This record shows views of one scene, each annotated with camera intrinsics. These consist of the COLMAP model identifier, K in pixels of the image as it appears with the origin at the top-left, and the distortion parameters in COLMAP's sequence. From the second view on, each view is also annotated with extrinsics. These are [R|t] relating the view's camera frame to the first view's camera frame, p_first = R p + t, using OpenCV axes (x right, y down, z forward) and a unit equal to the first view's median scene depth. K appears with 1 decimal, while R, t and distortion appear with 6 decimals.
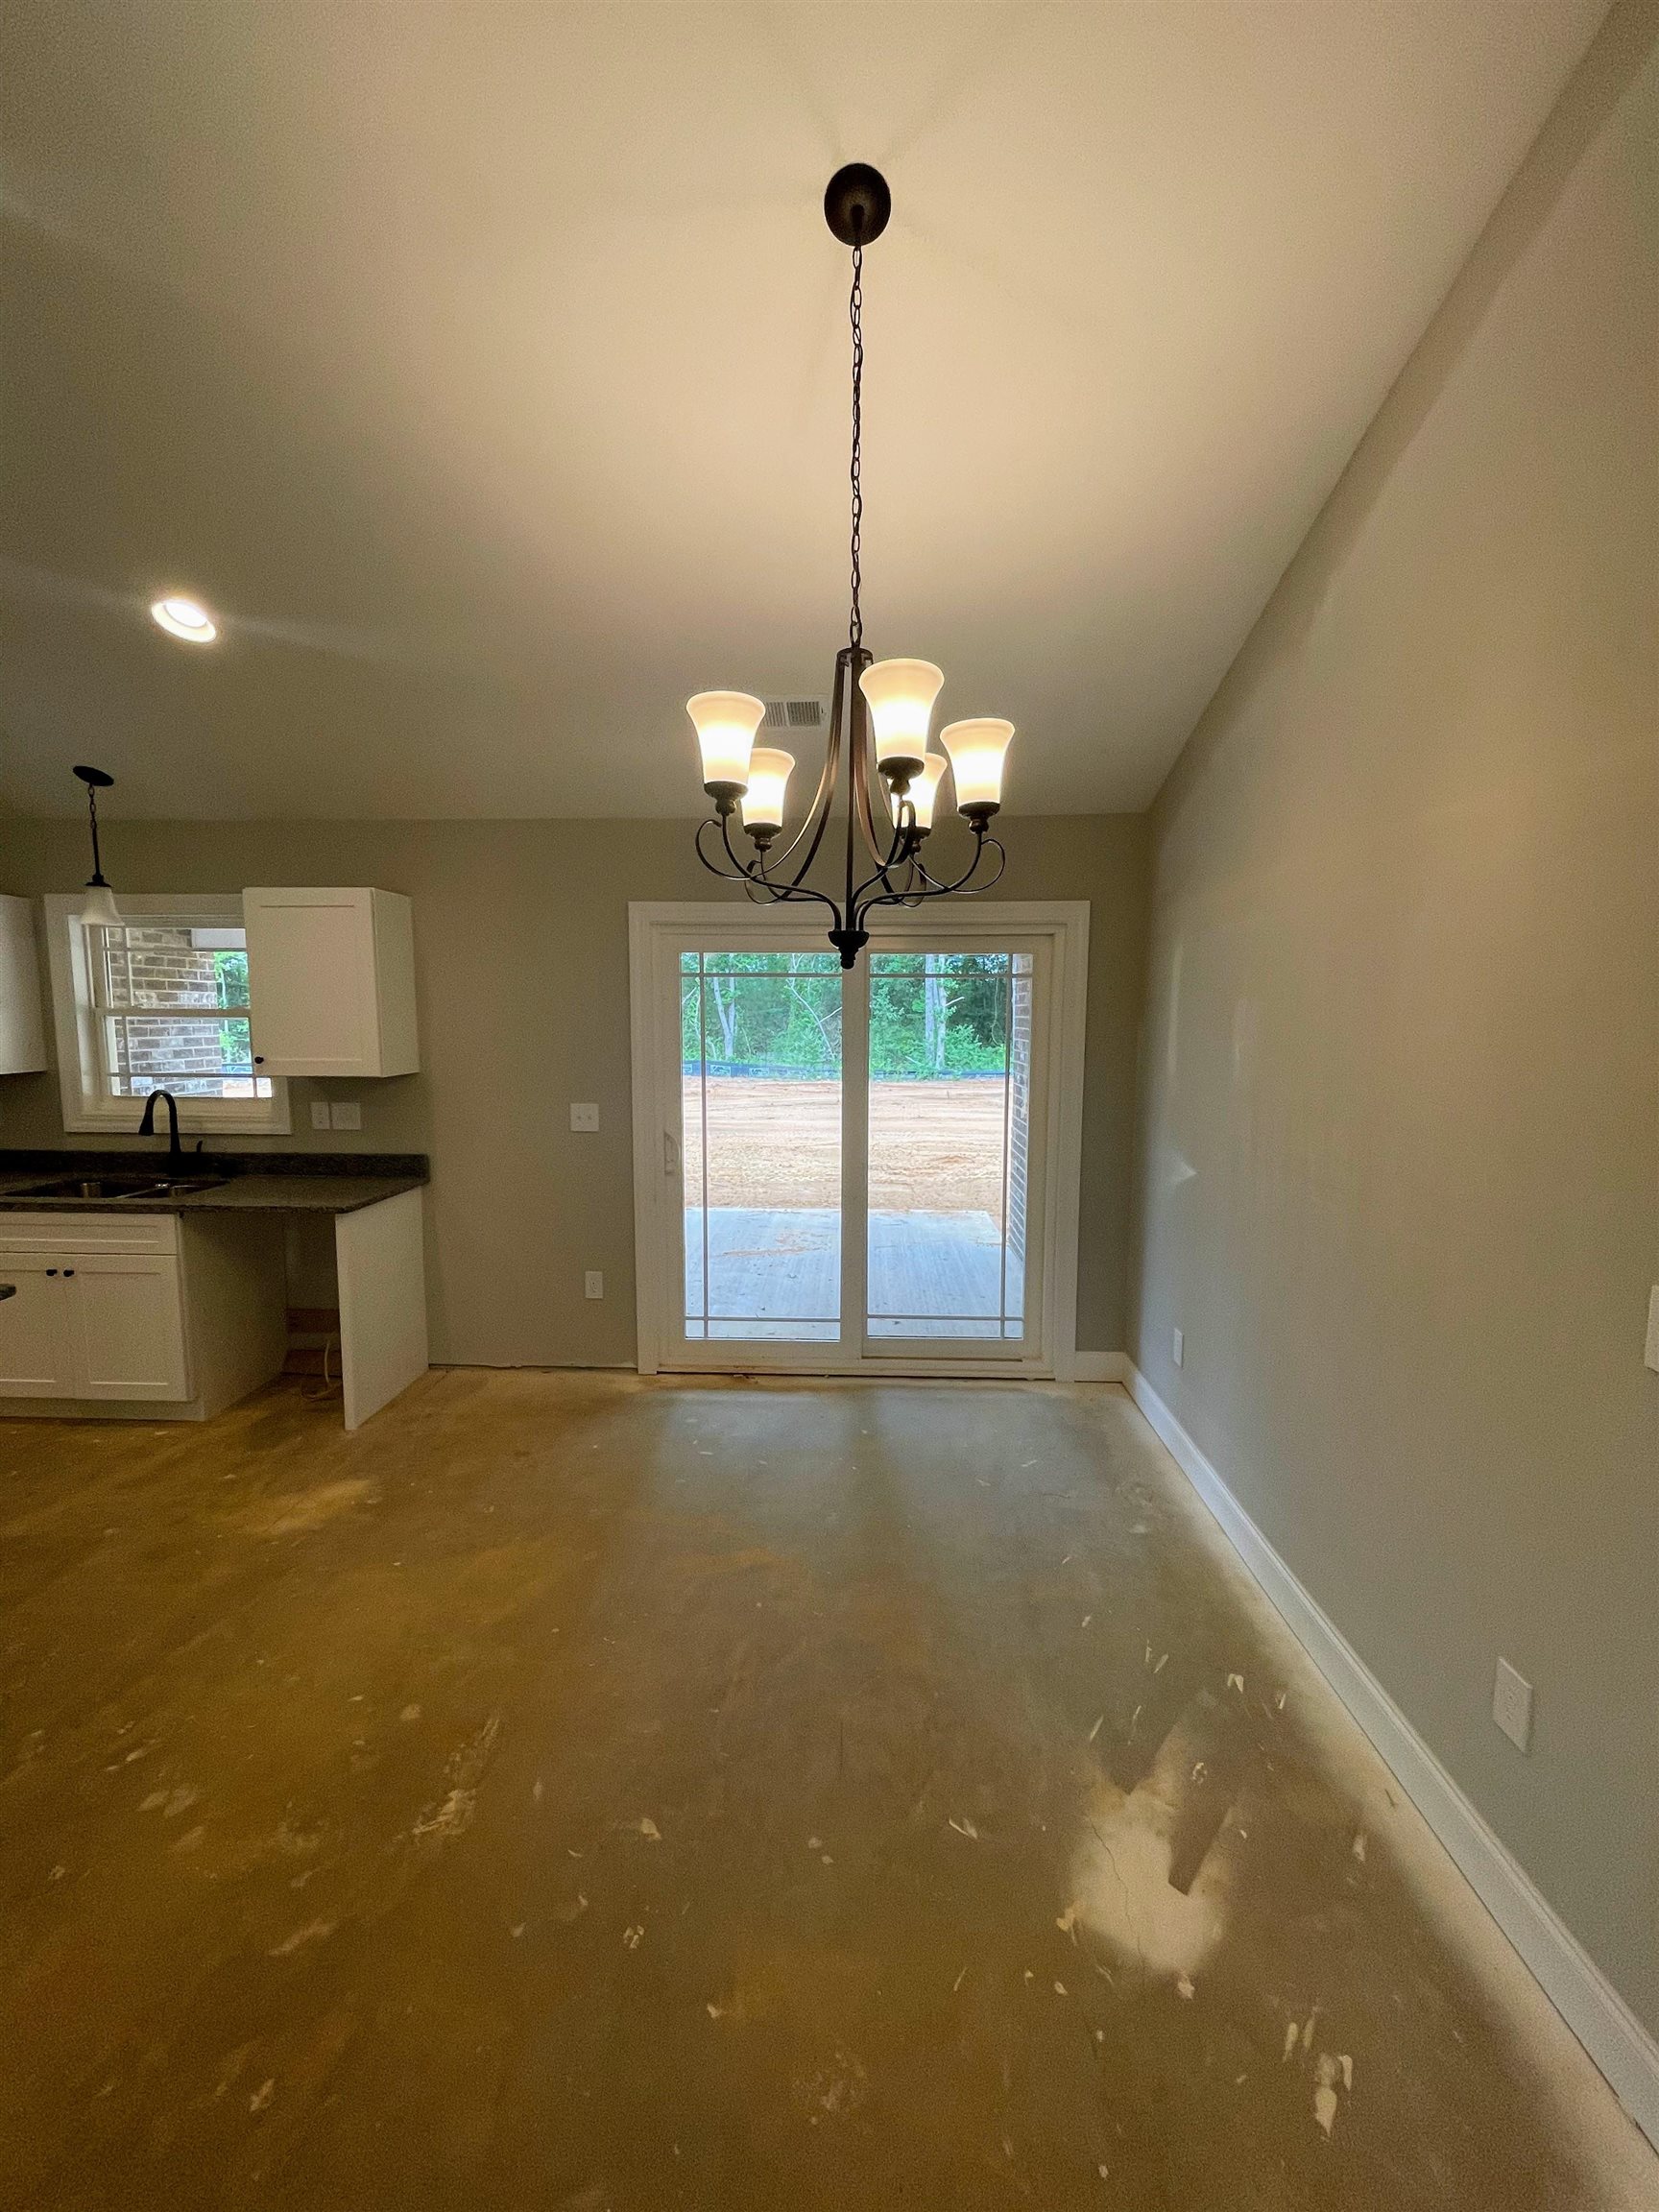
lens RADIAL K [[895.9, 0, 836.0], [0, 895.9, 1106.4], [0, 0, 1]] dist [-0.002030, -0.000284]
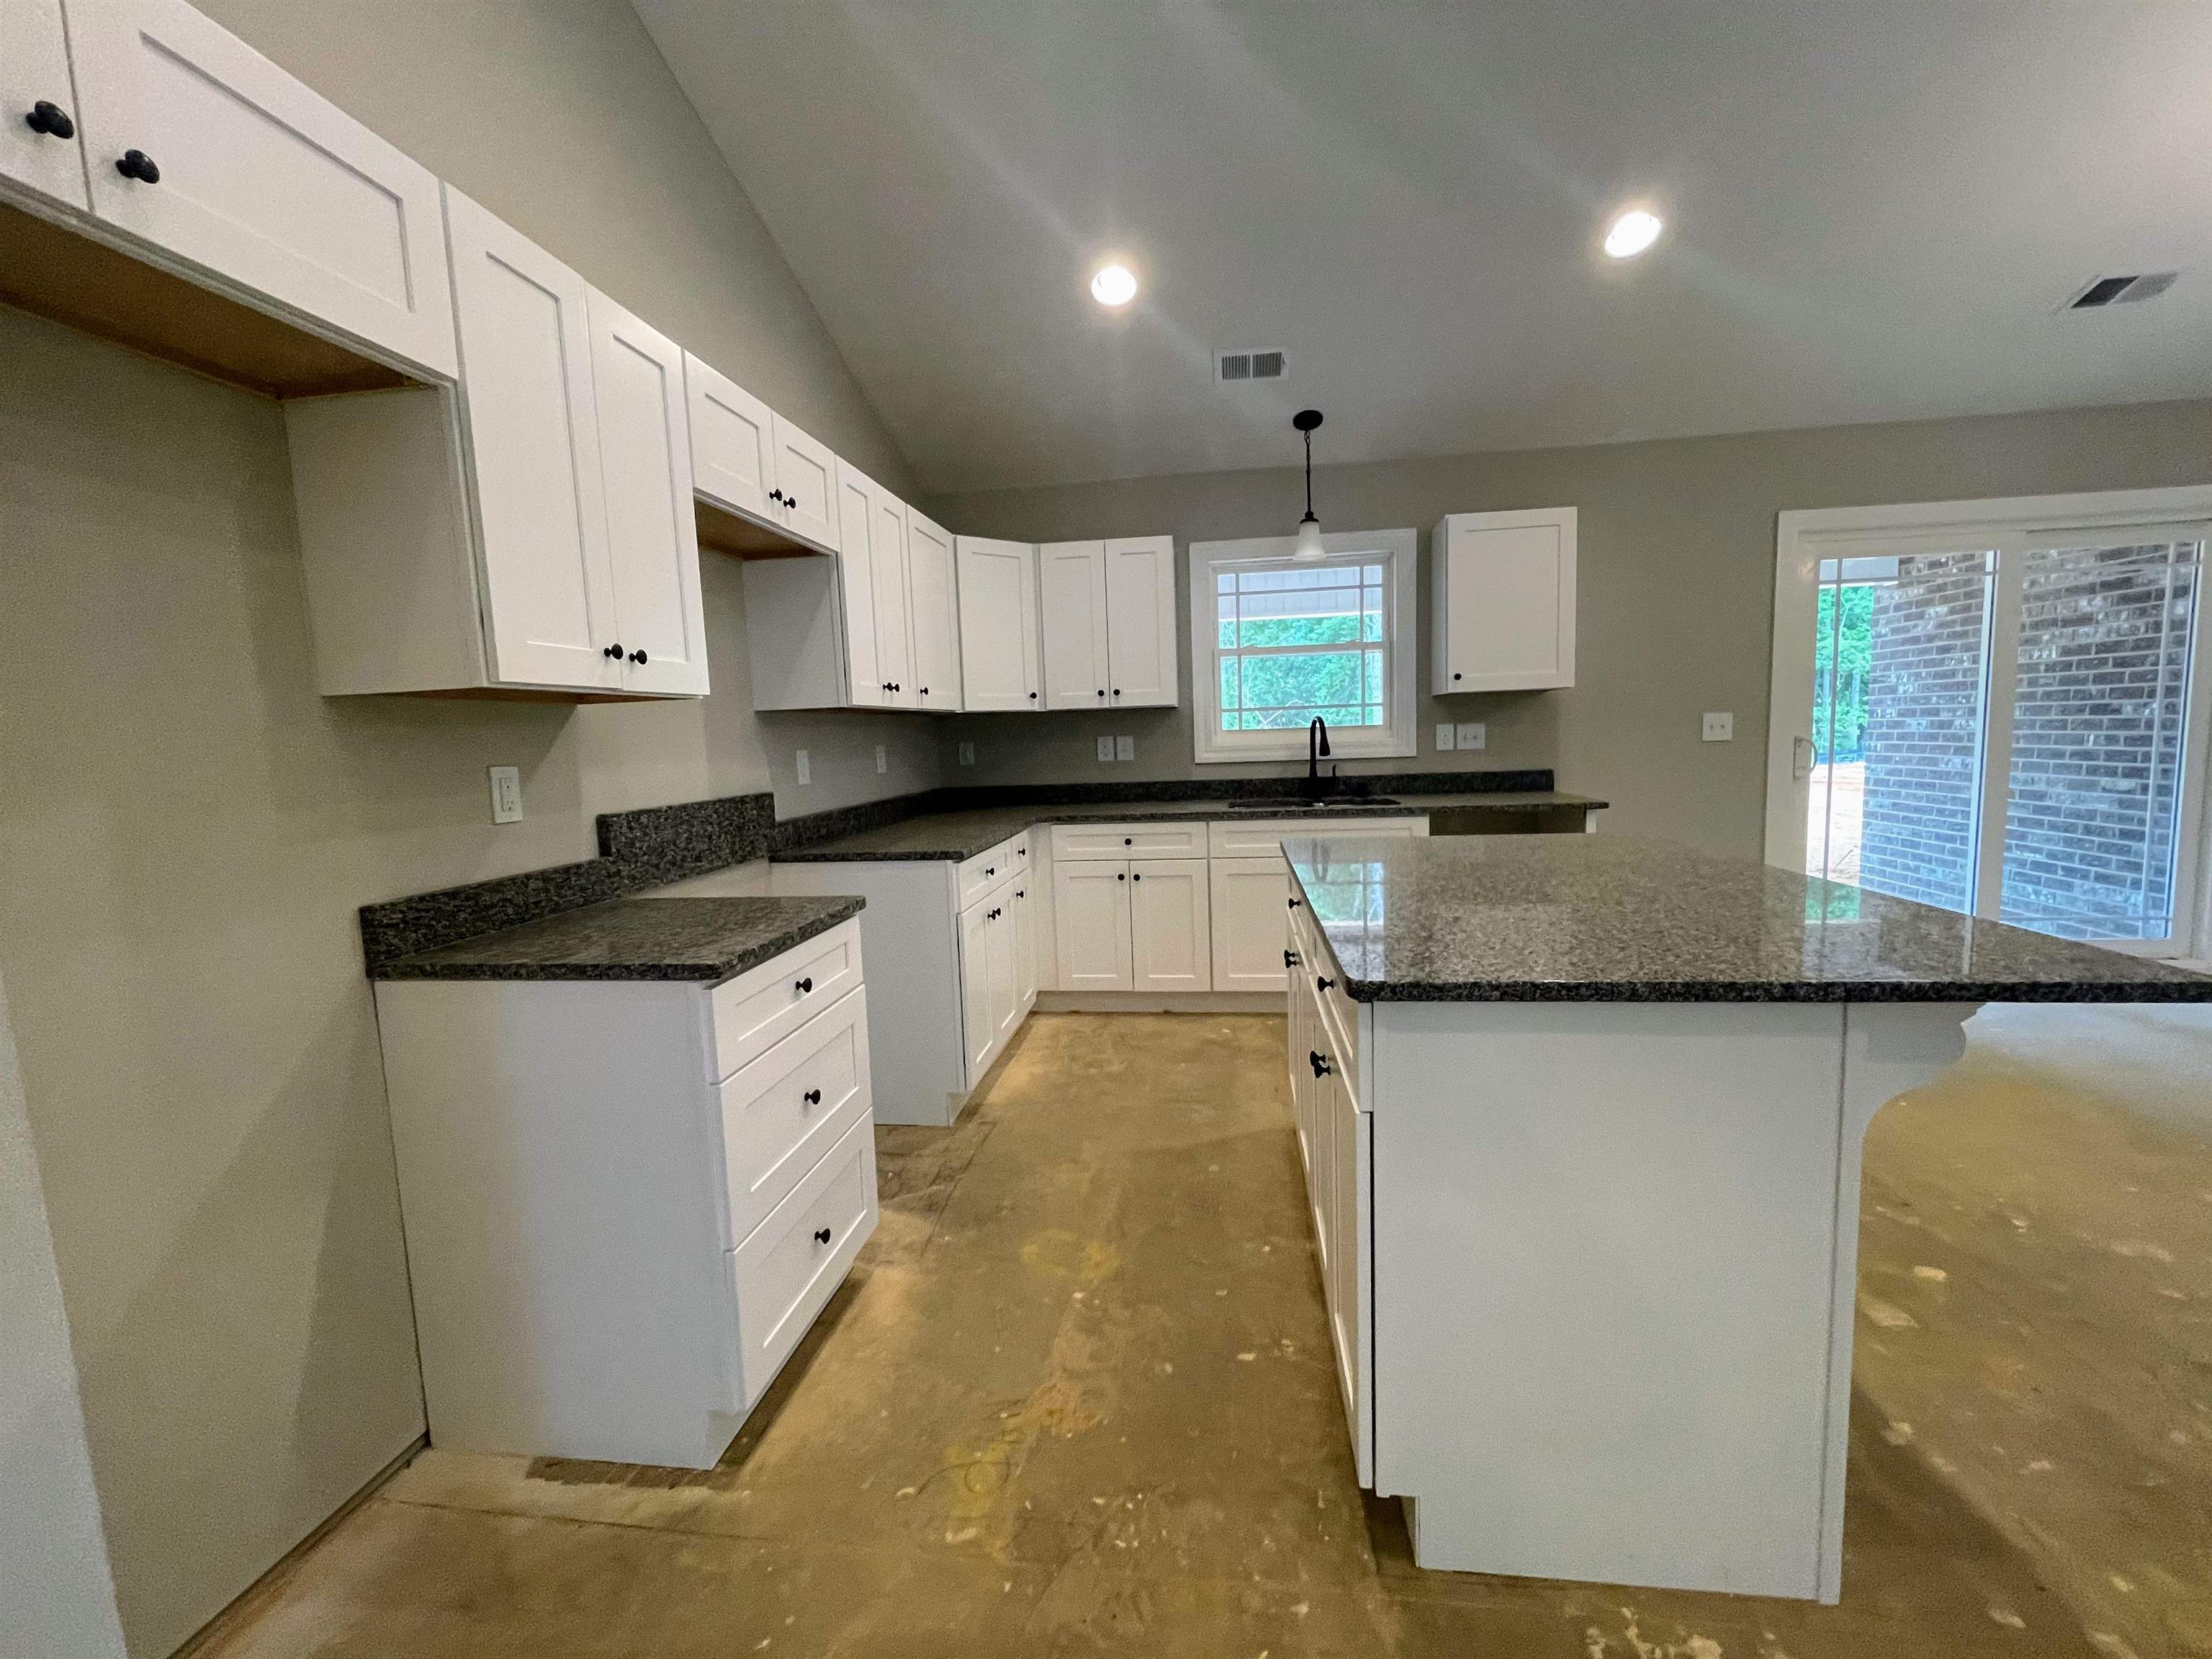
lens RADIAL K [[895.9, 0, 1106.5], [0, 895.9, 827.1], [0, 0, 1]] dist [-0.002030, -0.000284]
pose [[0.994130, -0.032206, -0.103284, -0.932027], [0.032531, 0.999470, 0.001464, 0.109653], [0.103182, -0.004815, 0.994651, -0.104495]]
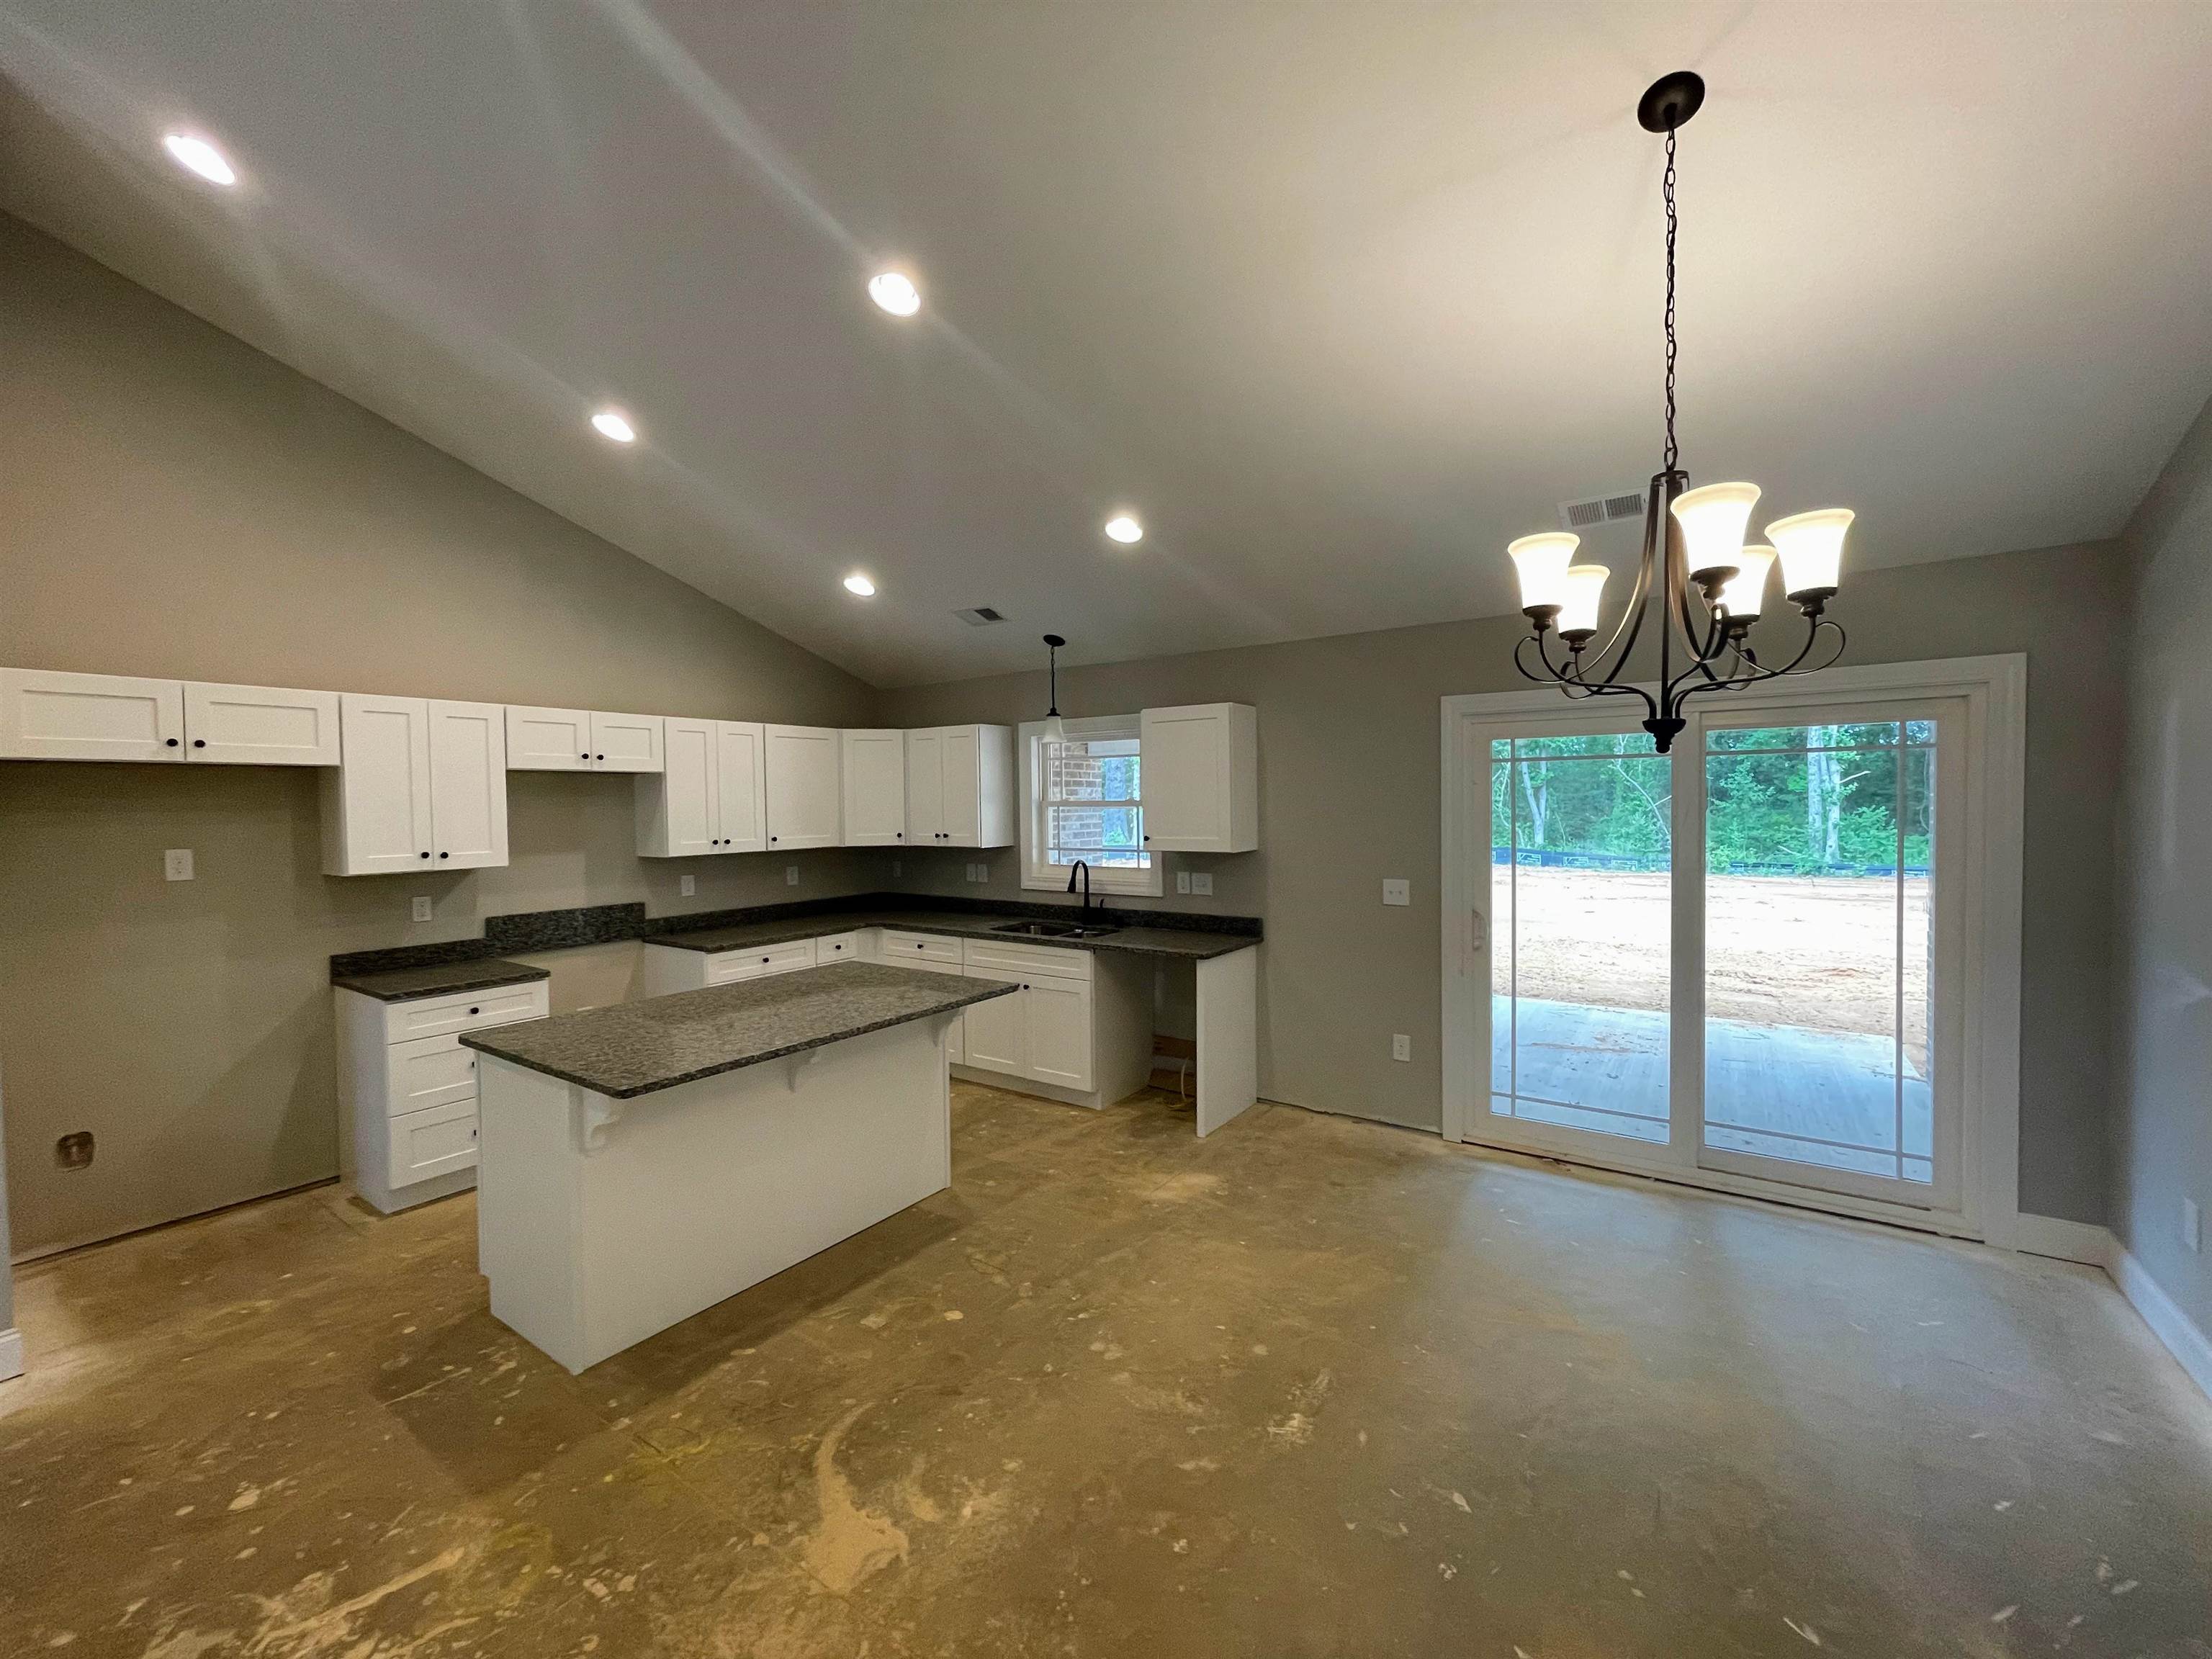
lens RADIAL K [[895.9, 0, 1106.5], [0, 895.9, 827.1], [0, 0, 1]] dist [-0.002030, -0.000284]
pose [[0.842808, -0.000346, -0.538213, 0.013768], [-0.039129, 0.997314, -0.061914, 0.014973], [0.536789, 0.073241, 0.840531, -0.135300]]
